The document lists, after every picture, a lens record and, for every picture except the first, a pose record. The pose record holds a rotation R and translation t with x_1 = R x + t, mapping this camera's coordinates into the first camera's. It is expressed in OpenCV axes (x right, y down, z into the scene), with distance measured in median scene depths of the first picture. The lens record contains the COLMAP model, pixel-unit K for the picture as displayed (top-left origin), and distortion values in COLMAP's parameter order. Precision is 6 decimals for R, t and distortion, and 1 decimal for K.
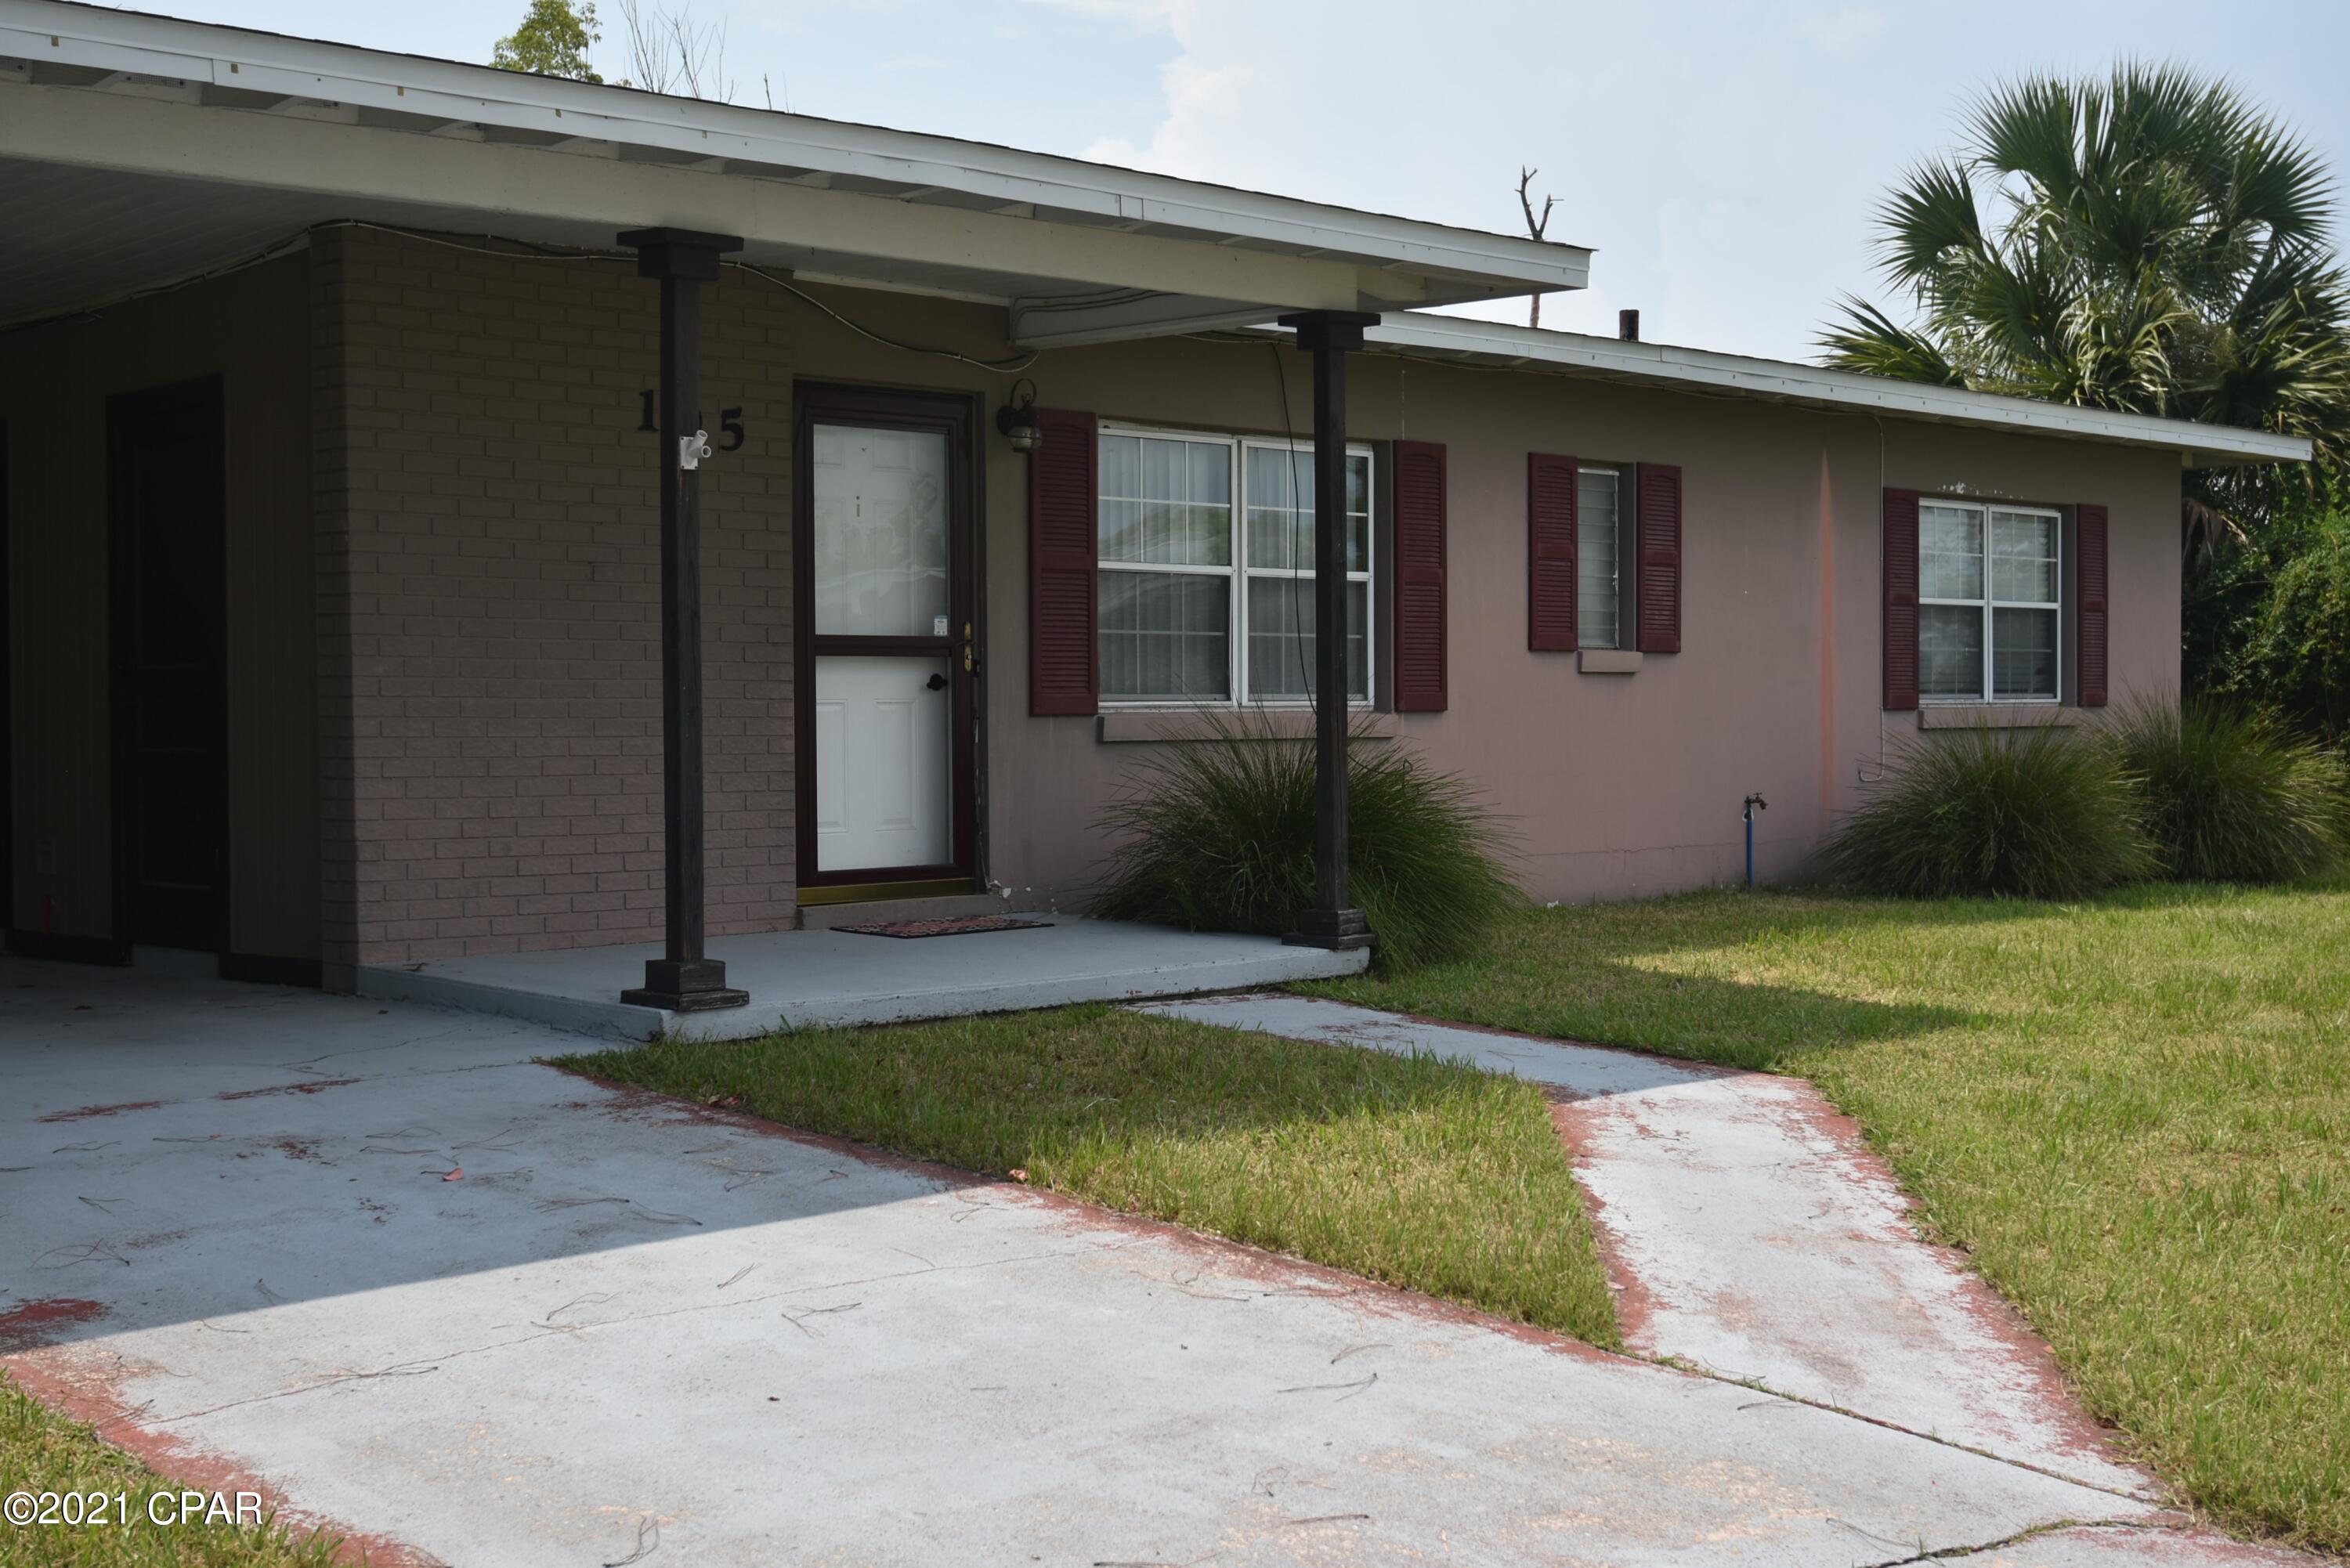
lens RADIAL K [[2759.9, 0, 1174.6], [0, 2759.9, 785.0], [0, 0, 1]] dist [-0.001897, 0.000000]
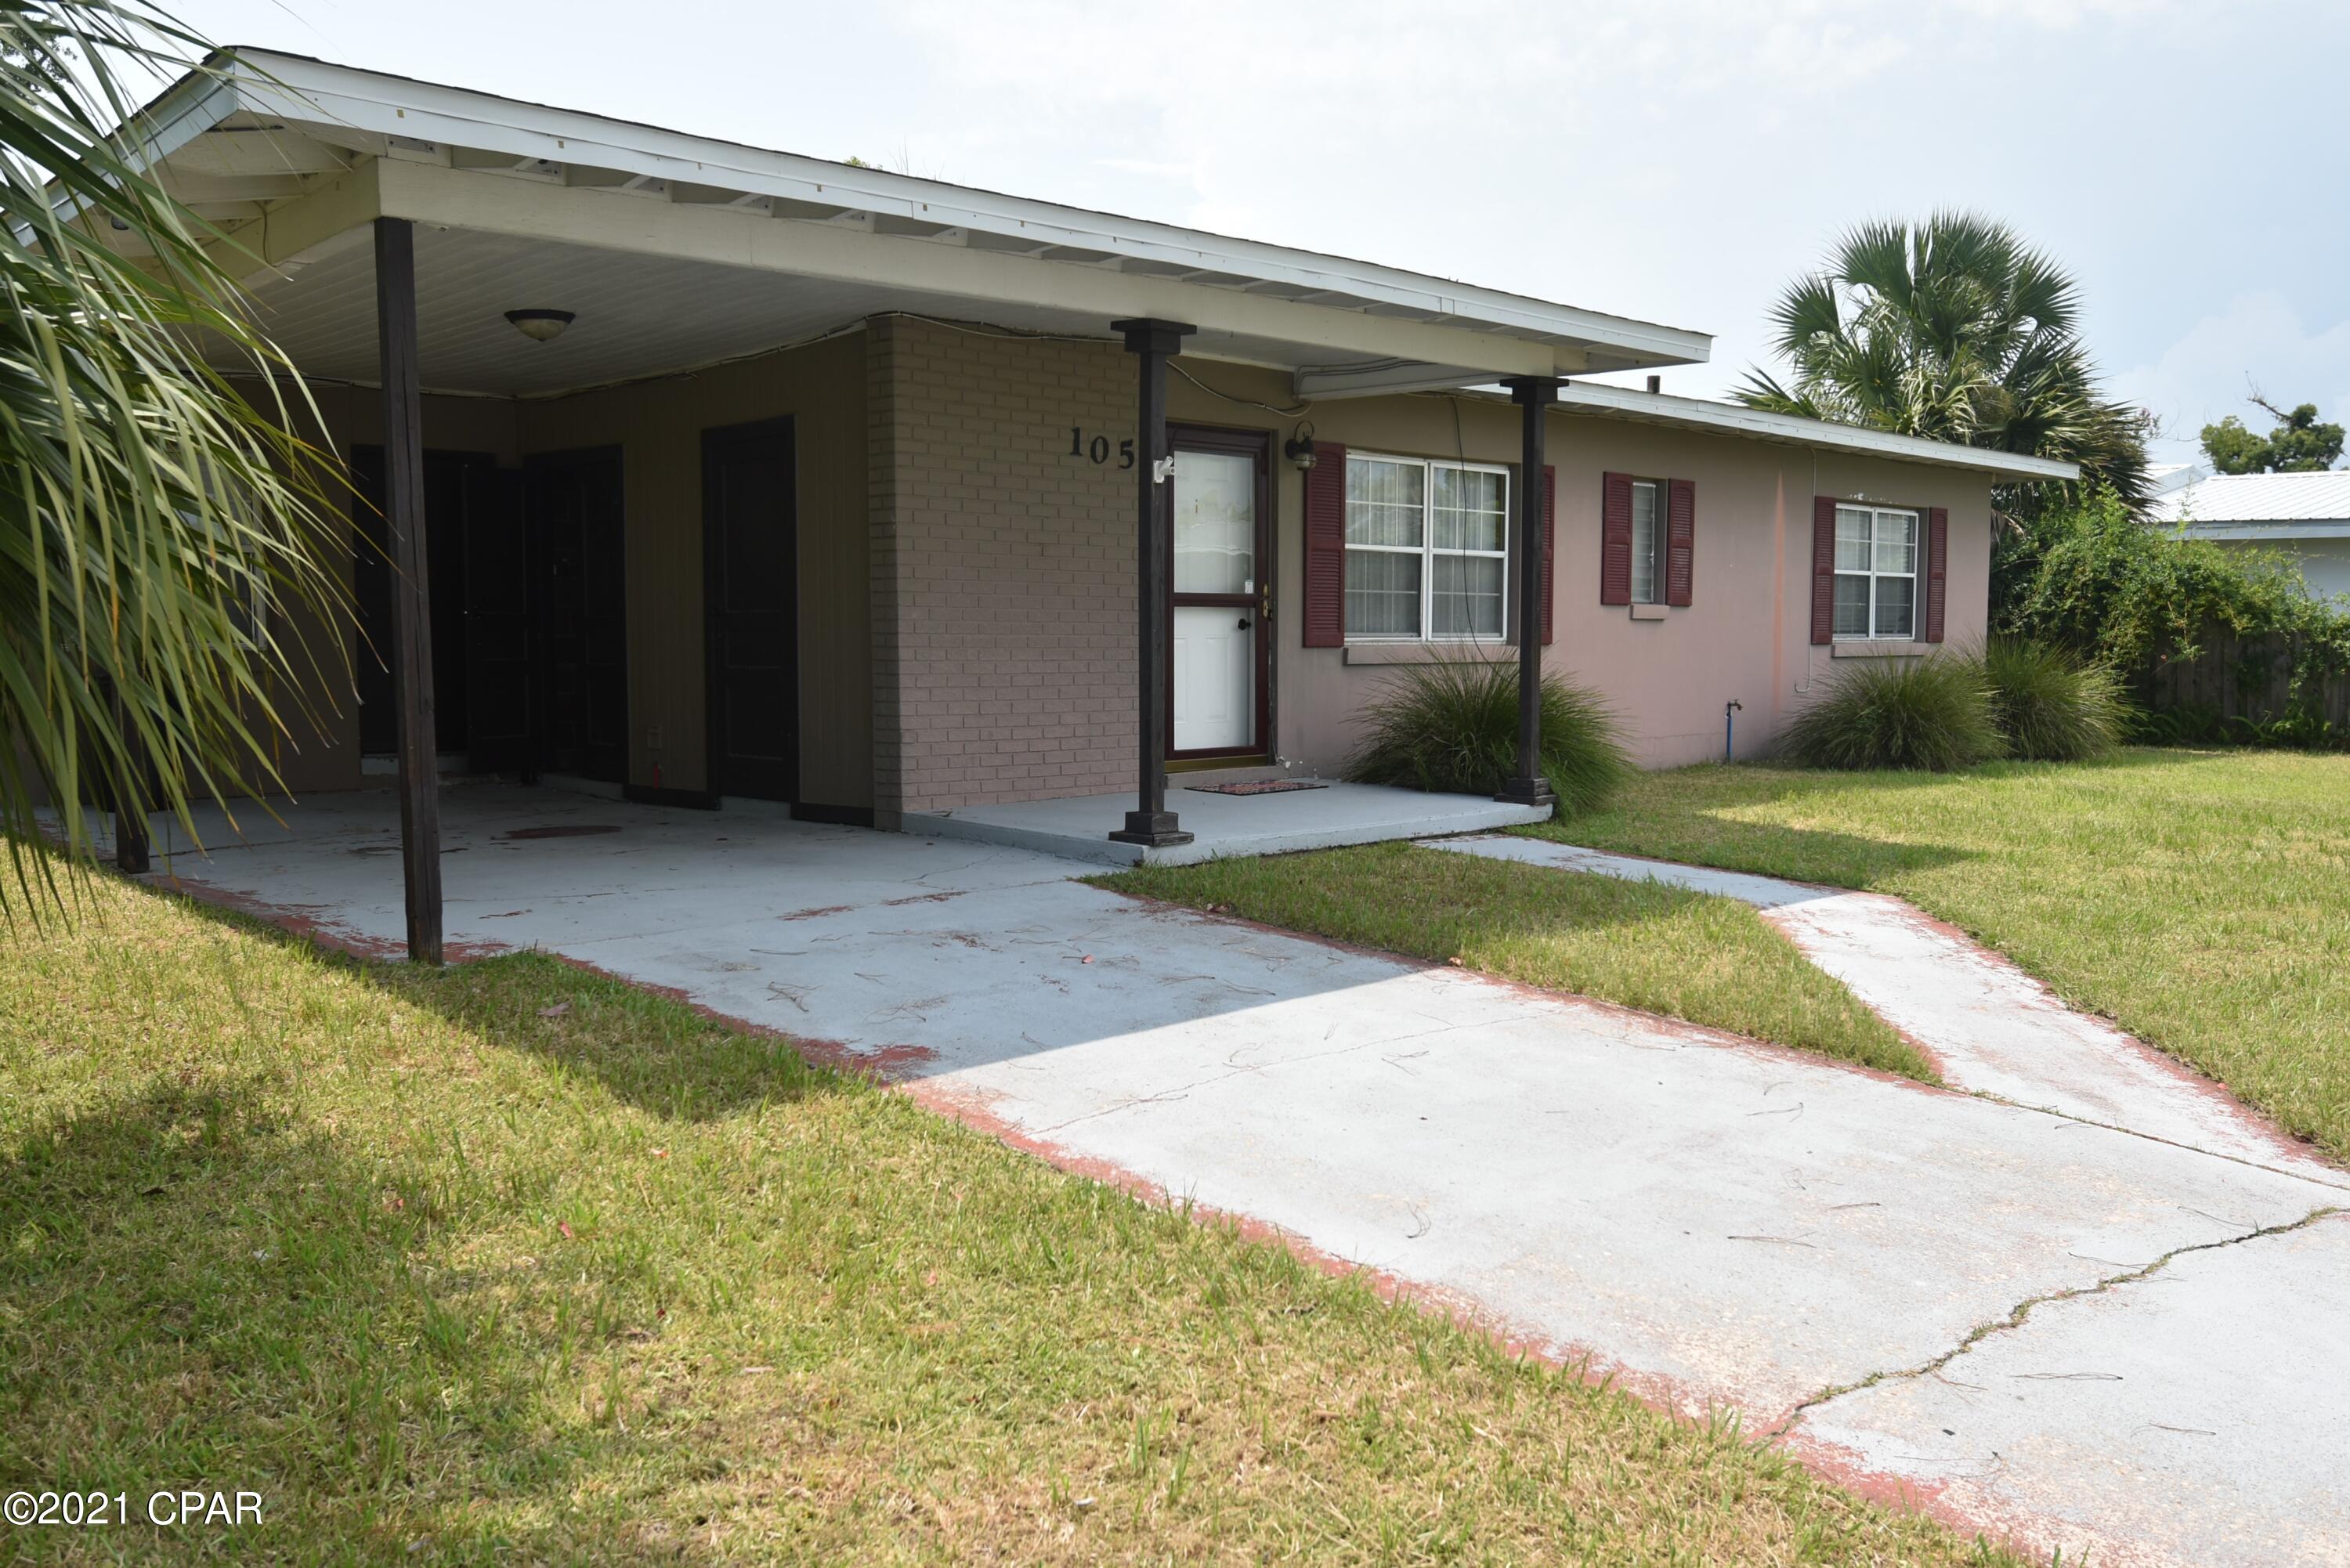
lens RADIAL K [[1798.9, 0, 1176.4], [0, 1798.9, 780.9], [0, 0, 1]] dist [-0.003865, -0.003590]
pose [[0.999959, 0.006554, -0.006210, -0.126249], [-0.006212, 0.998548, 0.053508, -0.004708], [0.006552, -0.053468, 0.998548, 0.018877]]
